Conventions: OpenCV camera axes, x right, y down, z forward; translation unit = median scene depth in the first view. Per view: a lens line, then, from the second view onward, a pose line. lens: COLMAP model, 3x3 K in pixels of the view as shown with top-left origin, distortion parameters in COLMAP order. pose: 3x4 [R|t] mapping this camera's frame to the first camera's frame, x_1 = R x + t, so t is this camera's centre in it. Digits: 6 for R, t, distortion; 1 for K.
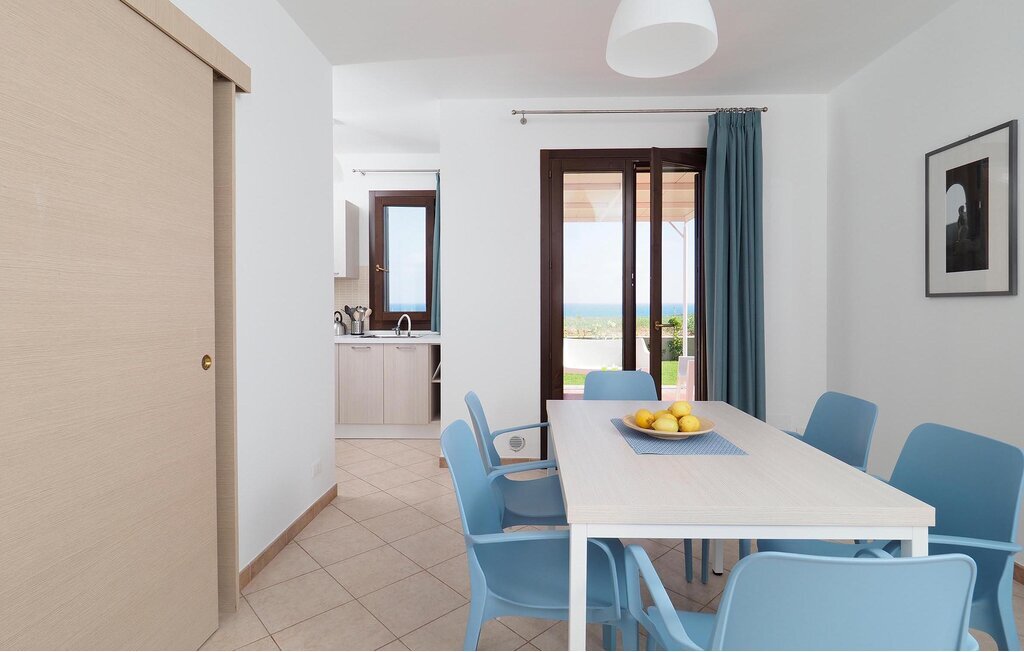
lens RADIAL K [[465.9, 0, 509.3], [0, 465.9, 324.7], [0, 0, 1]] dist [-0.006030, 0.001944]
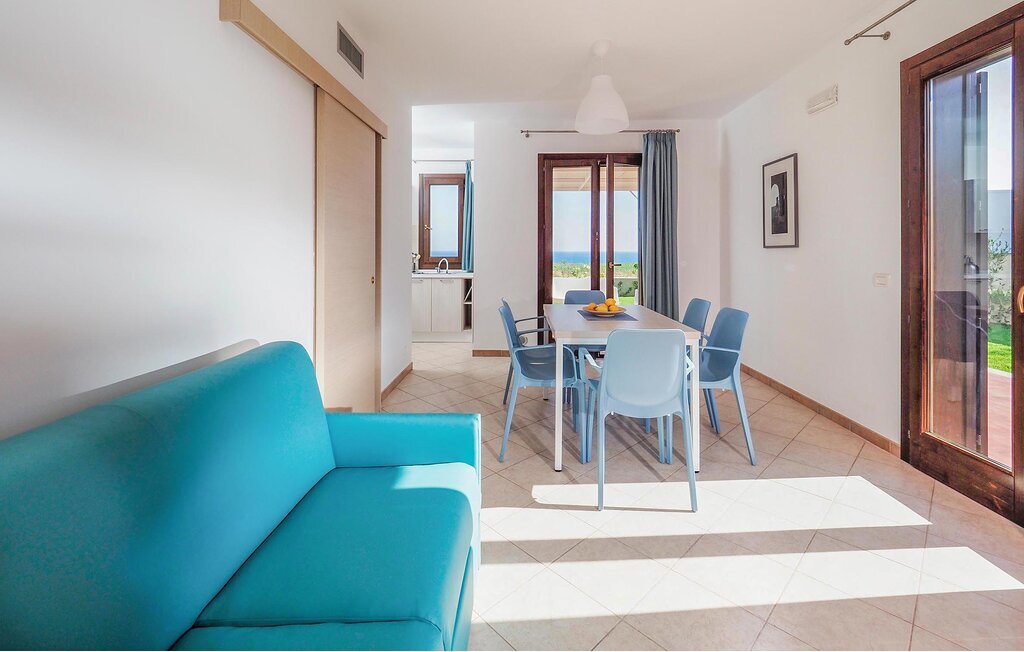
lens RADIAL K [[434.2, 0, 503.6], [0, 434.2, 259.6], [0, 0, 1]] dist [-0.010703, 0.000116]
pose [[0.999974, 0.003882, 0.006134, -0.054881], [-0.003709, 0.999603, -0.027939, 0.023108], [-0.006240, 0.027915, 0.999591, -0.441794]]
